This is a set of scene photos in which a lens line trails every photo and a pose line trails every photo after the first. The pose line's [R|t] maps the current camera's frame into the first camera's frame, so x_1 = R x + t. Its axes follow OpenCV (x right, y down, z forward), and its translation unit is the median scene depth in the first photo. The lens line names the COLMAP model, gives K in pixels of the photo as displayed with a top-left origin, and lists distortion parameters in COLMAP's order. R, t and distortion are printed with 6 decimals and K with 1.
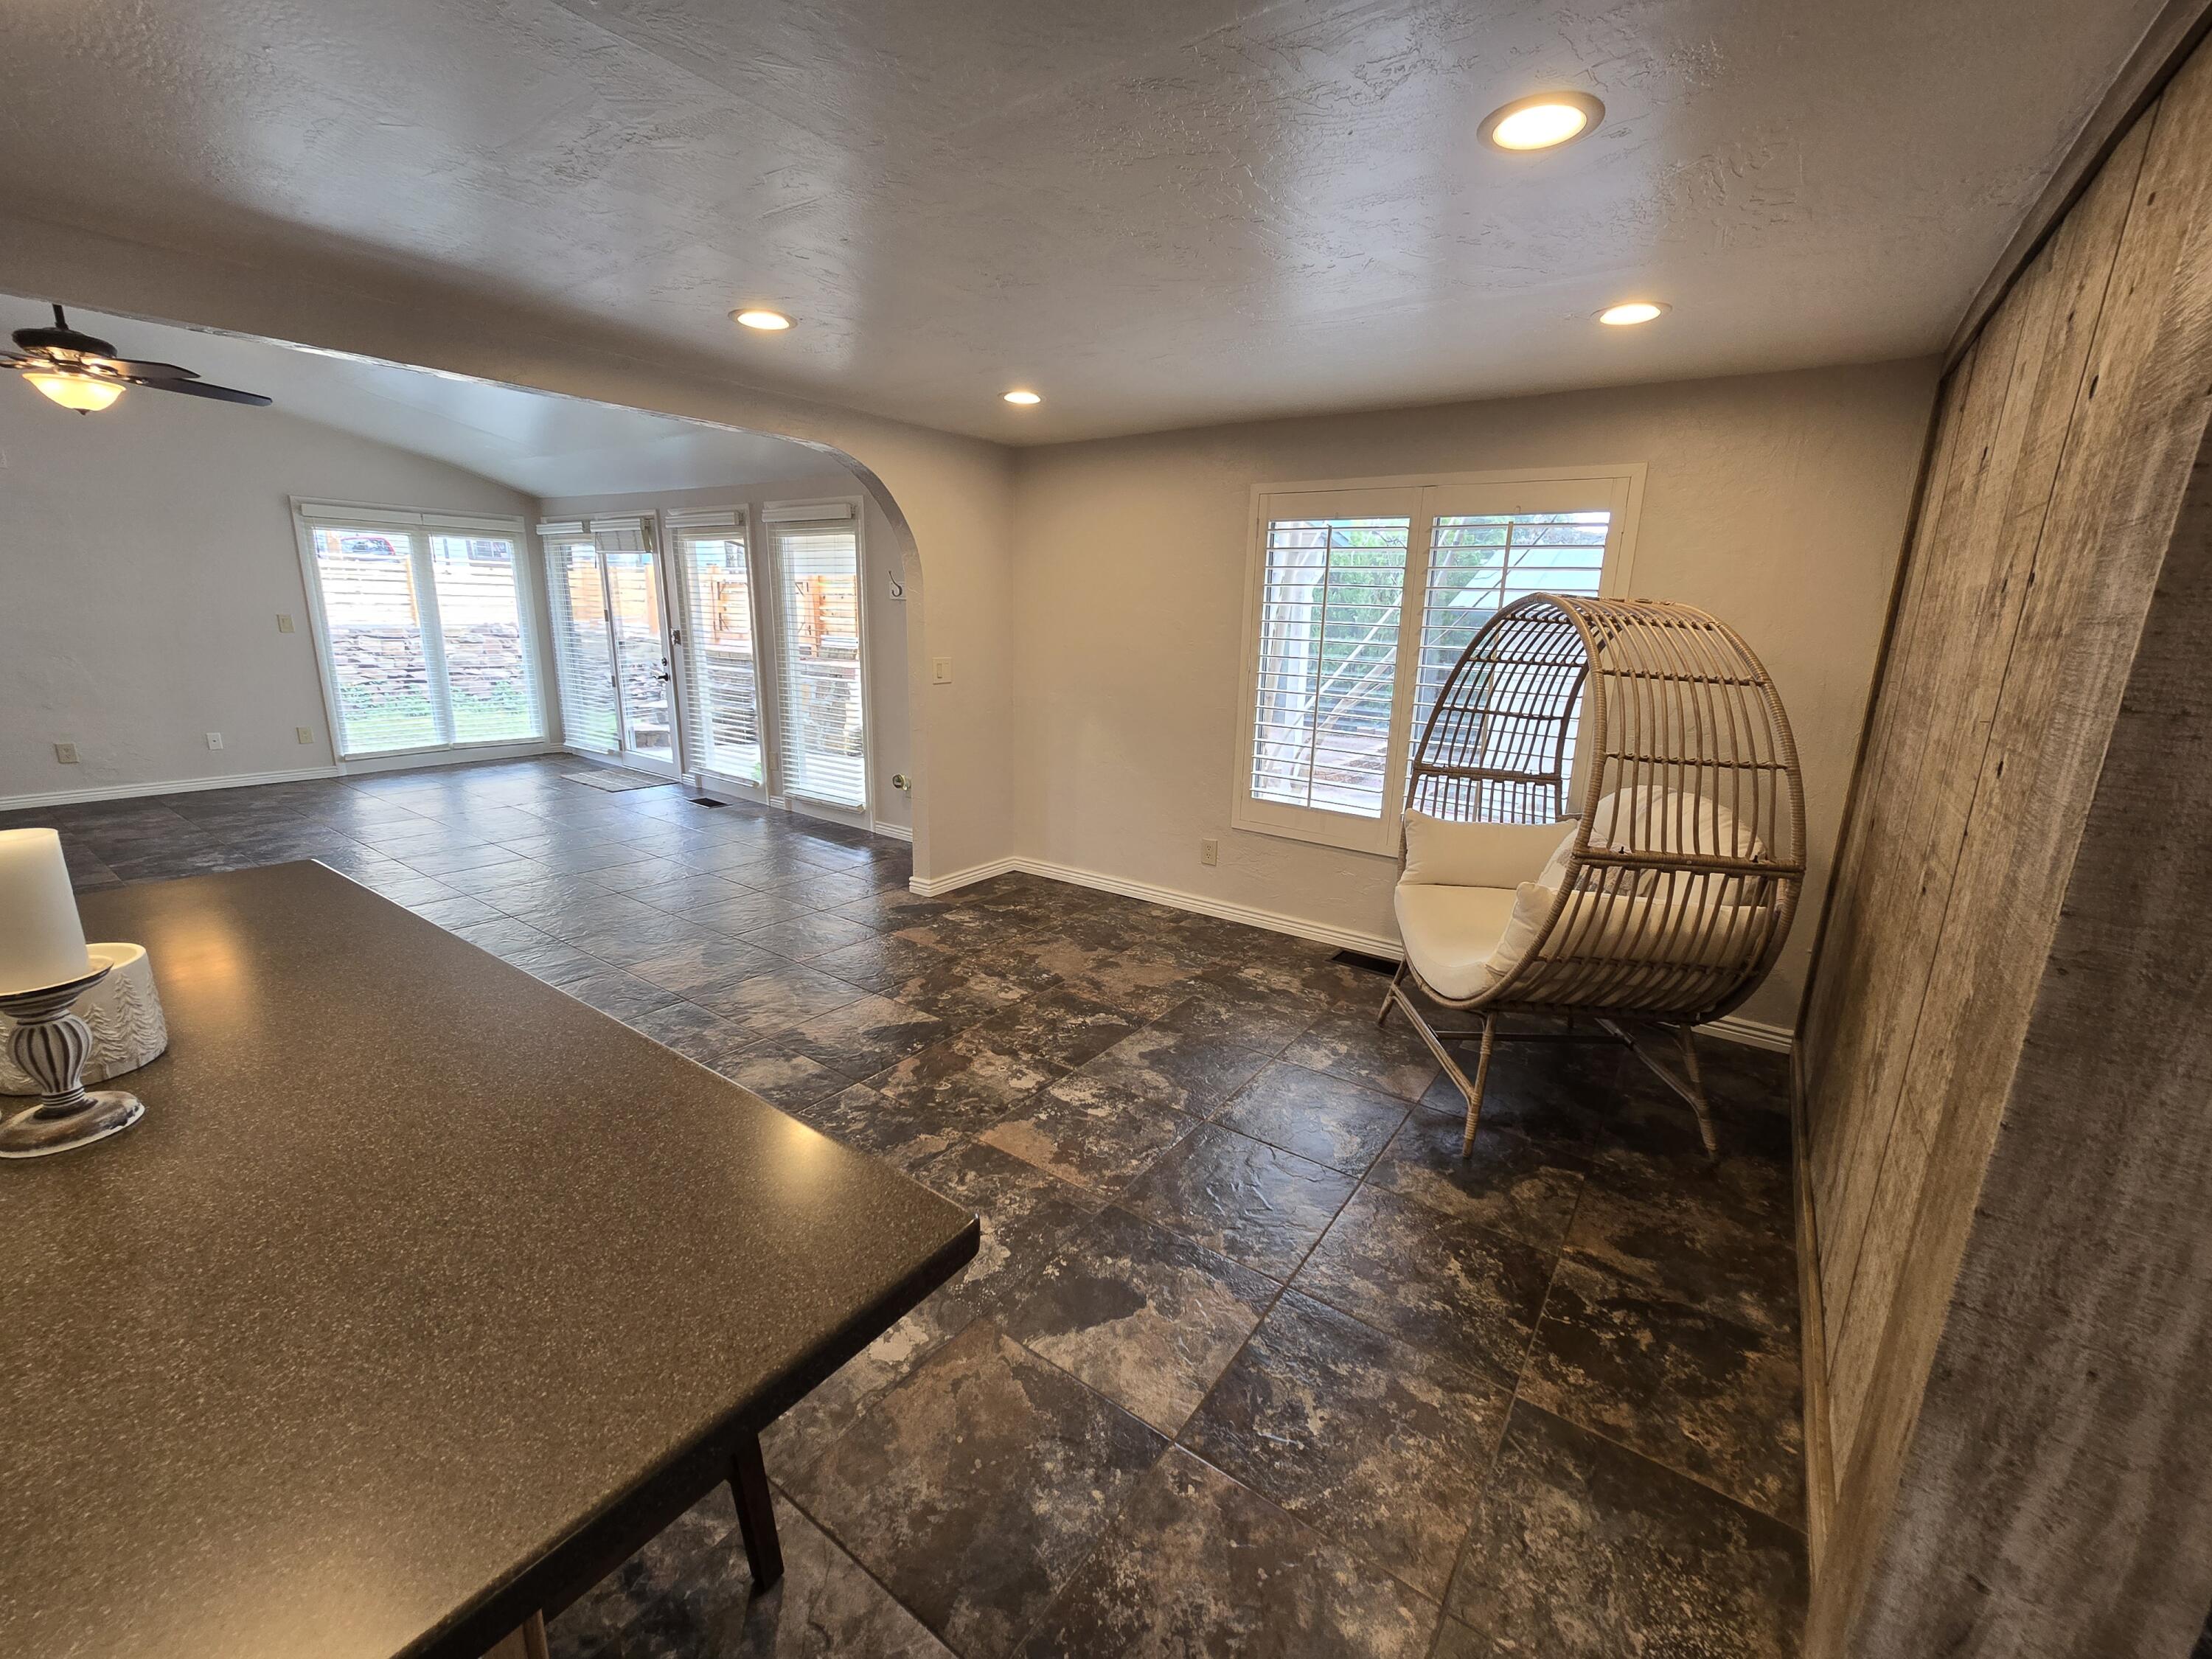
lens RADIAL K [[899.2, 0, 1111.8], [0, 899.2, 828.3], [0, 0, 1]] dist [-0.002704, 0.000137]
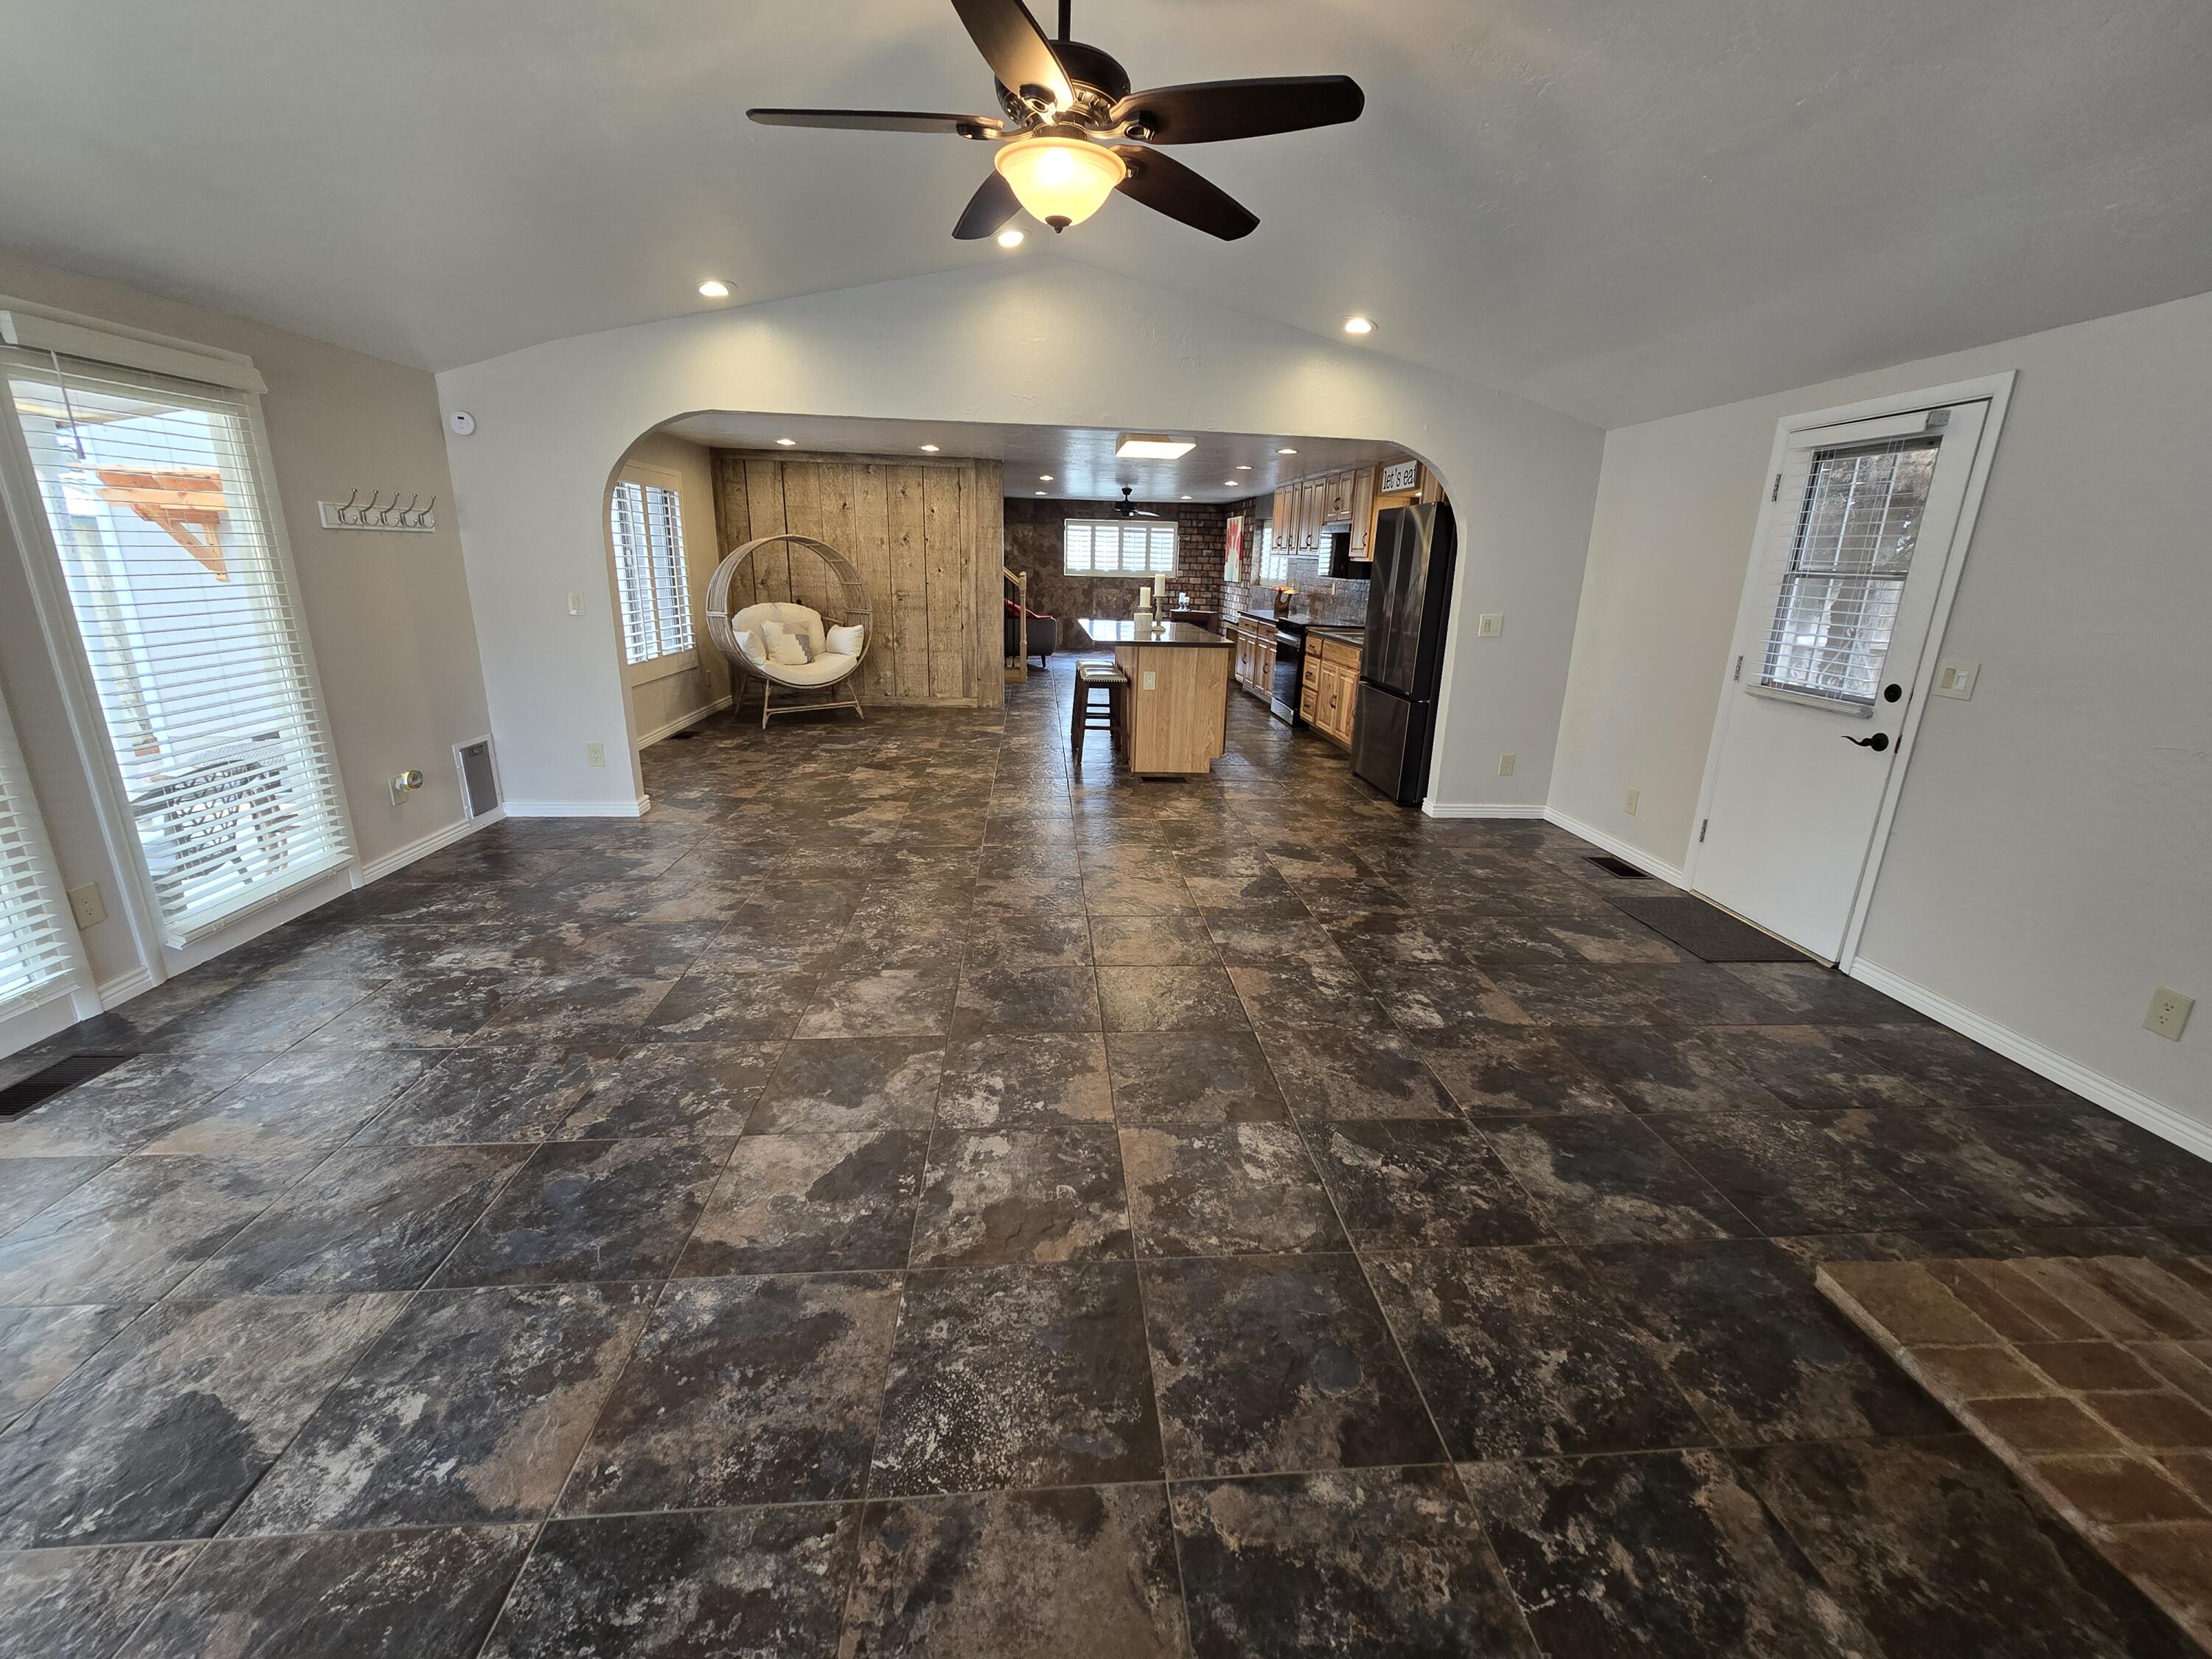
lens RADIAL K [[904.8, 0, 1112.7], [0, 904.8, 823.2], [0, 0, 1]] dist [-0.002977, 0.000334]
pose [[-0.637237, -0.263149, 0.724350, -2.284561], [0.138883, 0.885298, 0.443800, -0.536519], [-0.758051, 0.383405, -0.527598, 1.923449]]
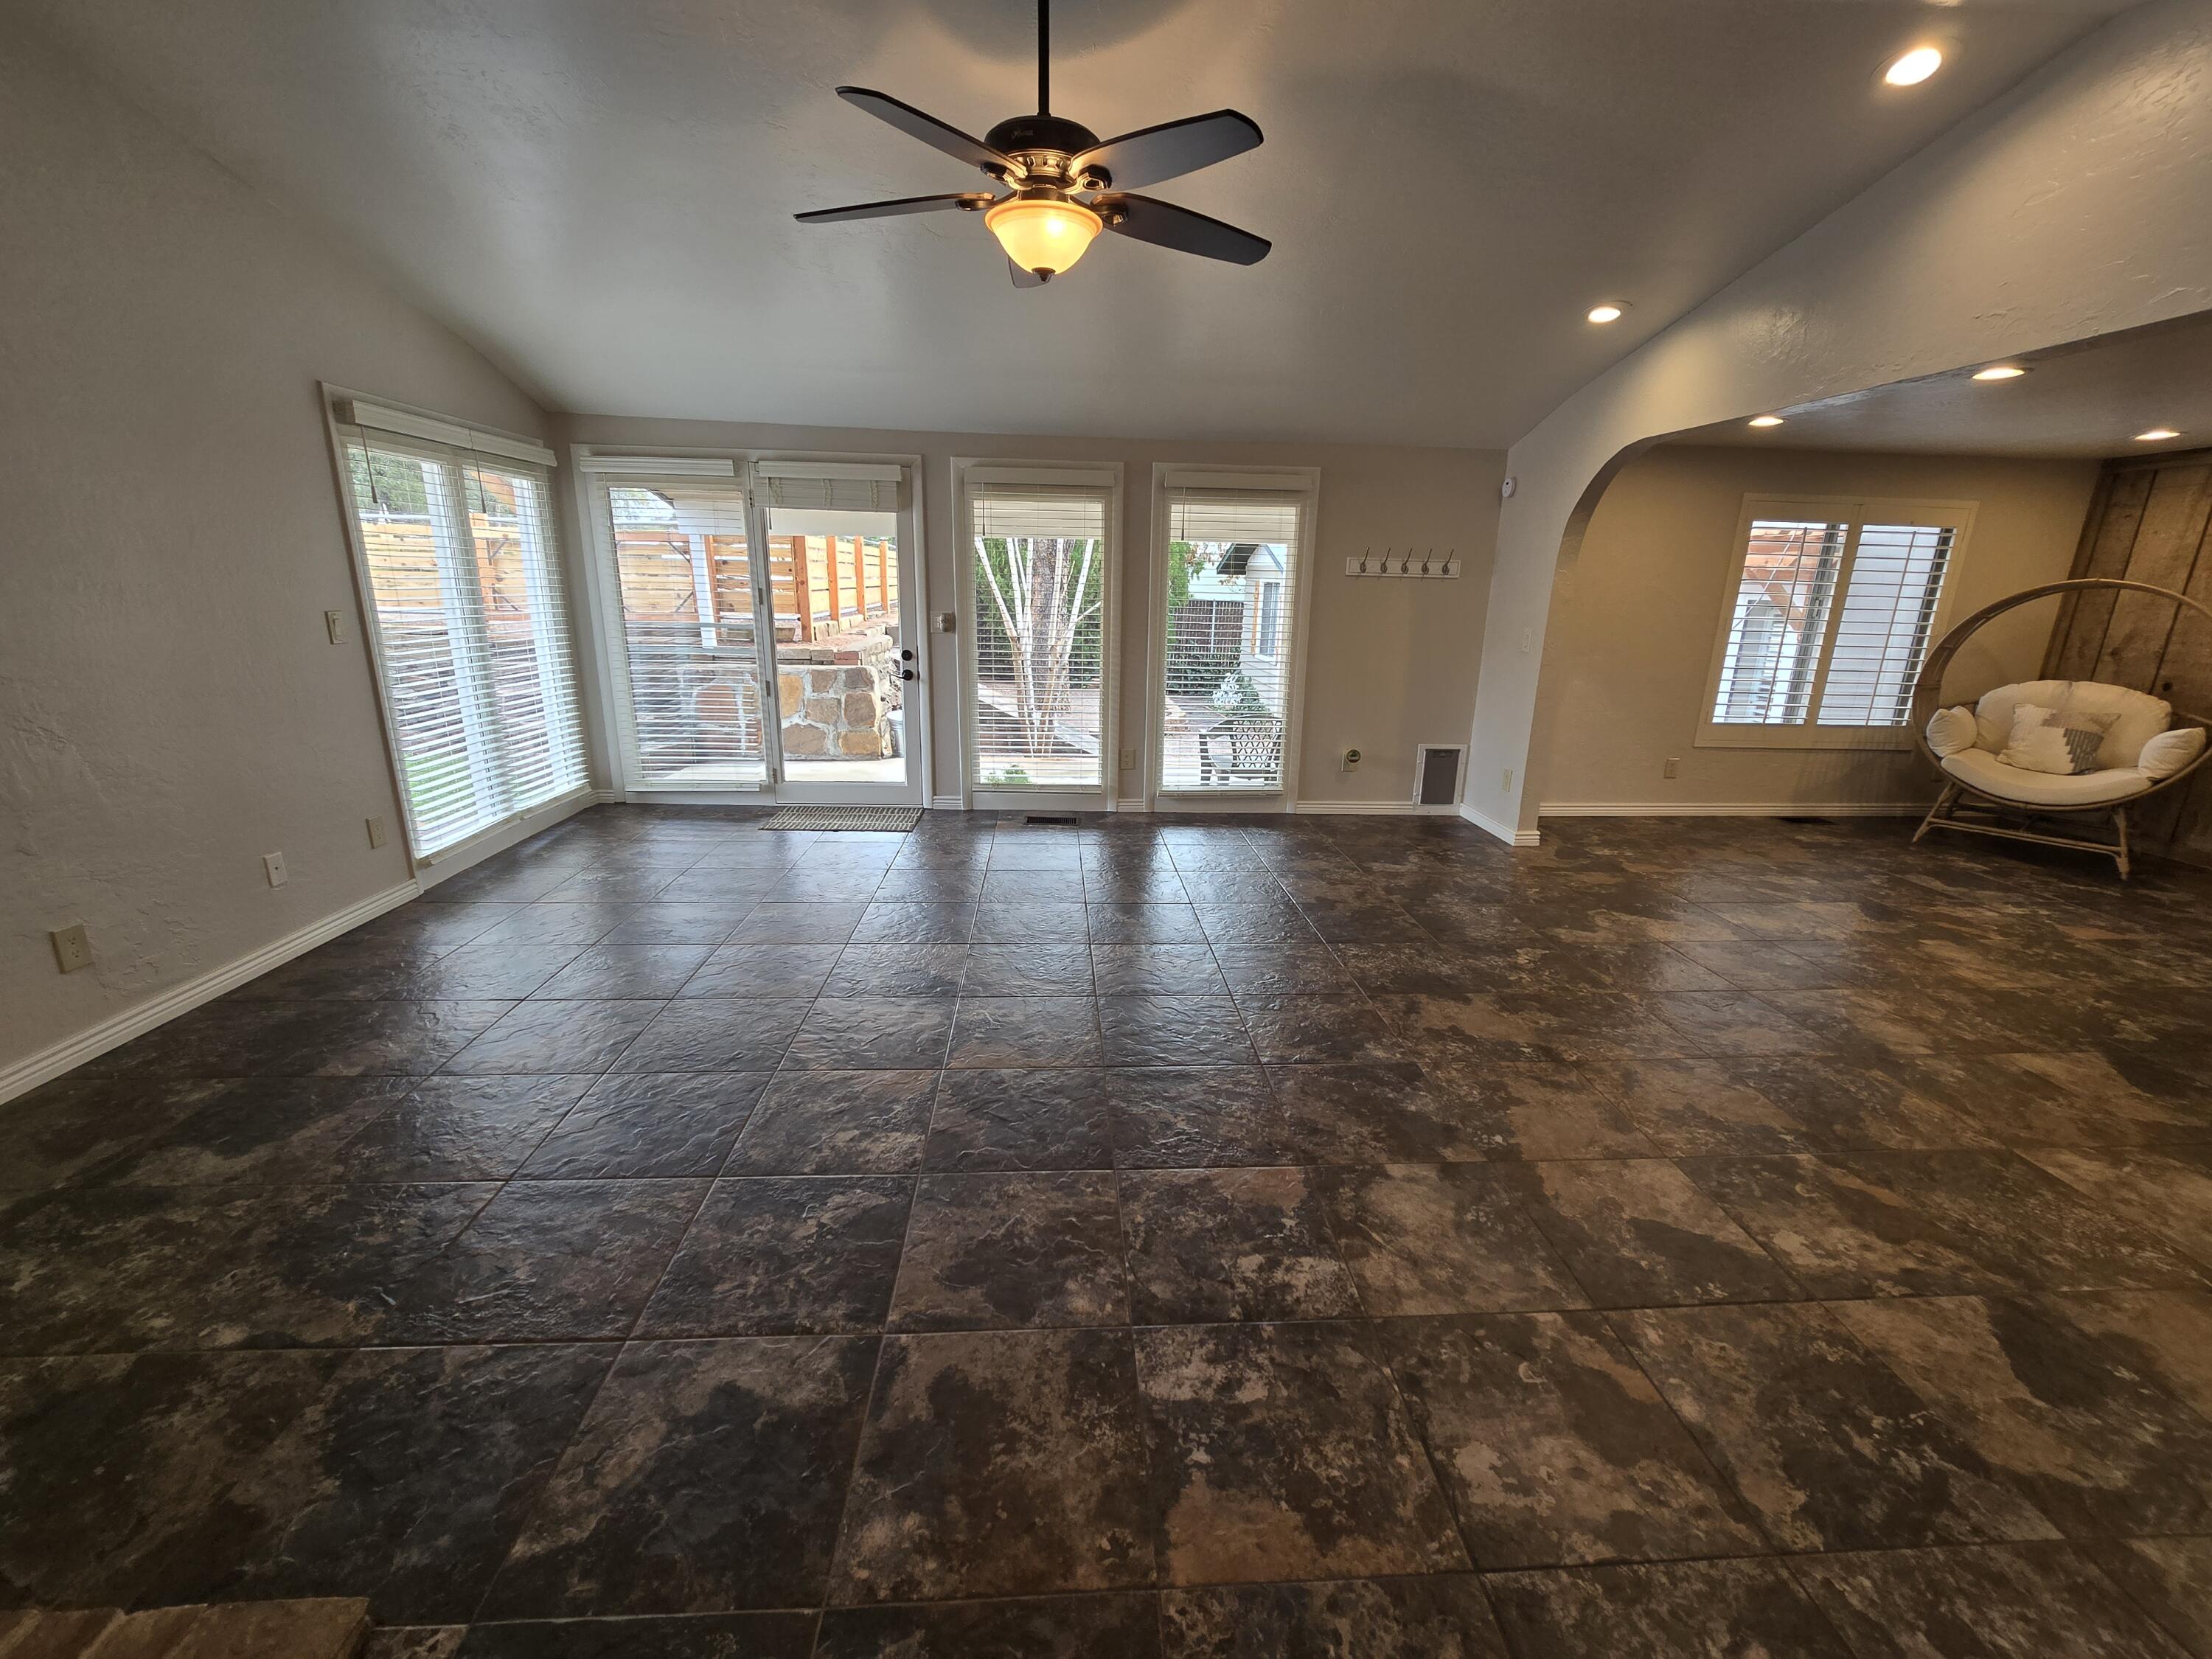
lens RADIAL K [[902.5, 0, 1111.5], [0, 902.5, 821.4], [0, 0, 1]] dist [-0.002399, 0.000411]
pose [[0.779685, -0.174836, 0.601269, -2.131563], [0.150111, 0.984417, 0.091593, -0.224521], [-0.607913, 0.018843, 0.793780, 0.707617]]
